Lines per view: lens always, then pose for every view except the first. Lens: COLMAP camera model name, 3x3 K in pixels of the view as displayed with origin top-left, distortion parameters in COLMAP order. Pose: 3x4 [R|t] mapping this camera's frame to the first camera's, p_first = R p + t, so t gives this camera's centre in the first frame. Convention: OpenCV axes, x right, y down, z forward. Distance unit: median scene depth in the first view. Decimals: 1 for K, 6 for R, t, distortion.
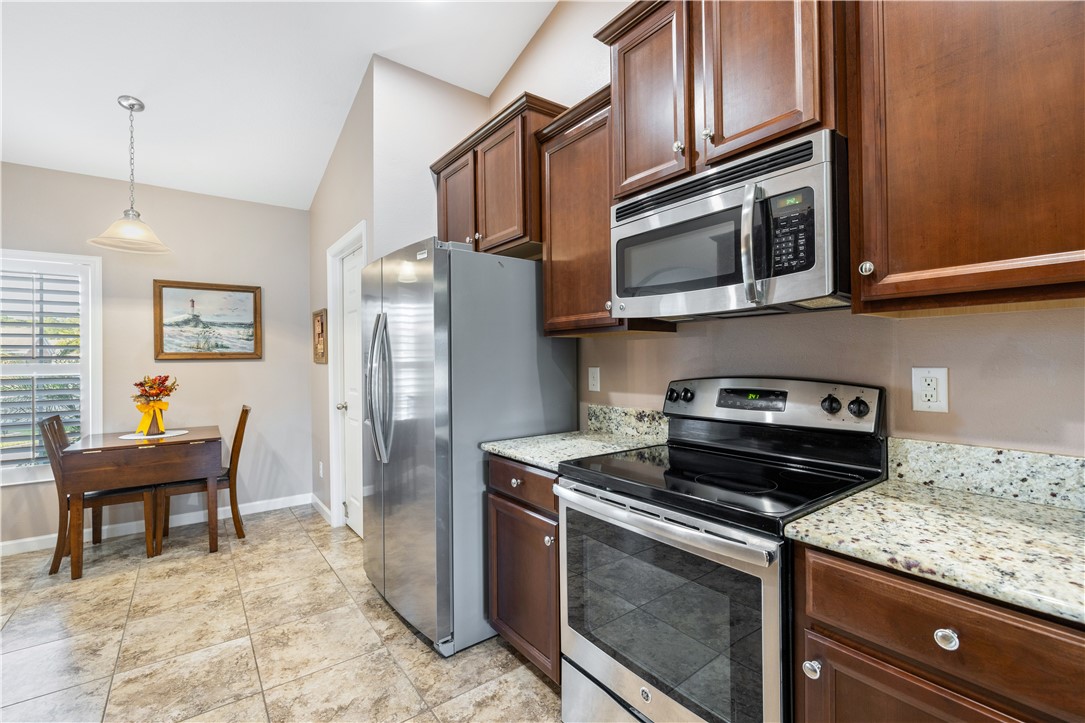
lens RADIAL K [[490.9, 0, 543.9], [0, 490.9, 355.1], [0, 0, 1]] dist [-0.006248, 0.002719]
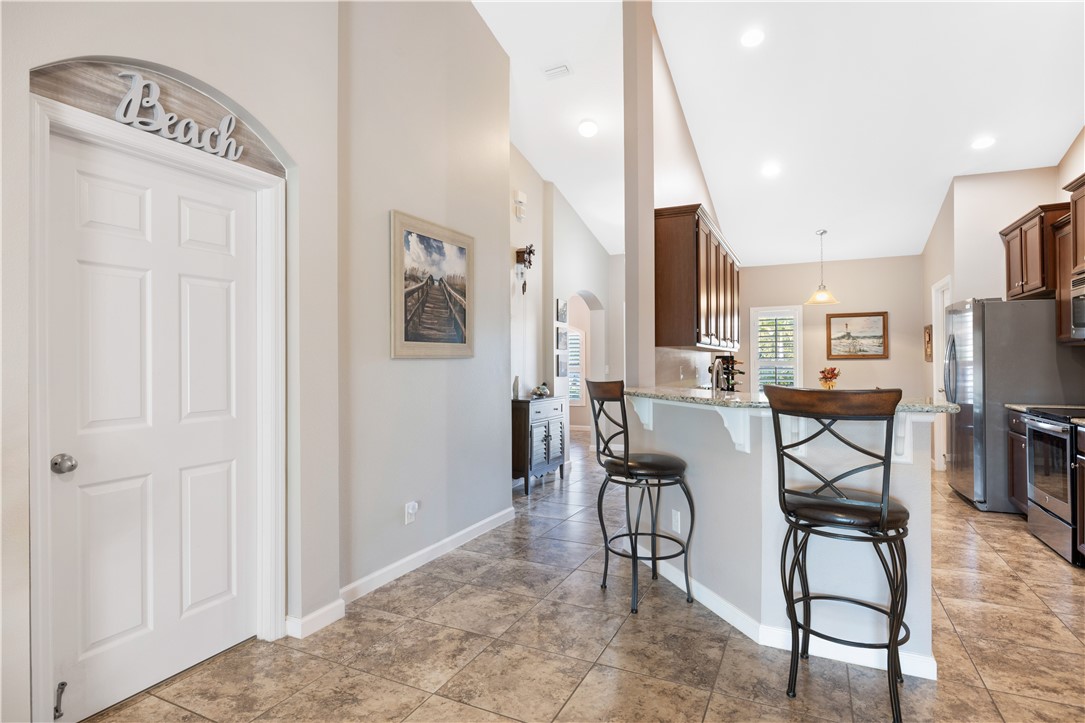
lens RADIAL K [[565.7, 0, 536.4], [0, 565.7, 358.9], [0, 0, 1]] dist [-0.002471, 0.000578]
pose [[0.465229, 0.001738, -0.885188, 0.585033], [0.007336, 0.999956, 0.005819, -0.011185], [0.885160, -0.009201, 0.465196, -0.976918]]
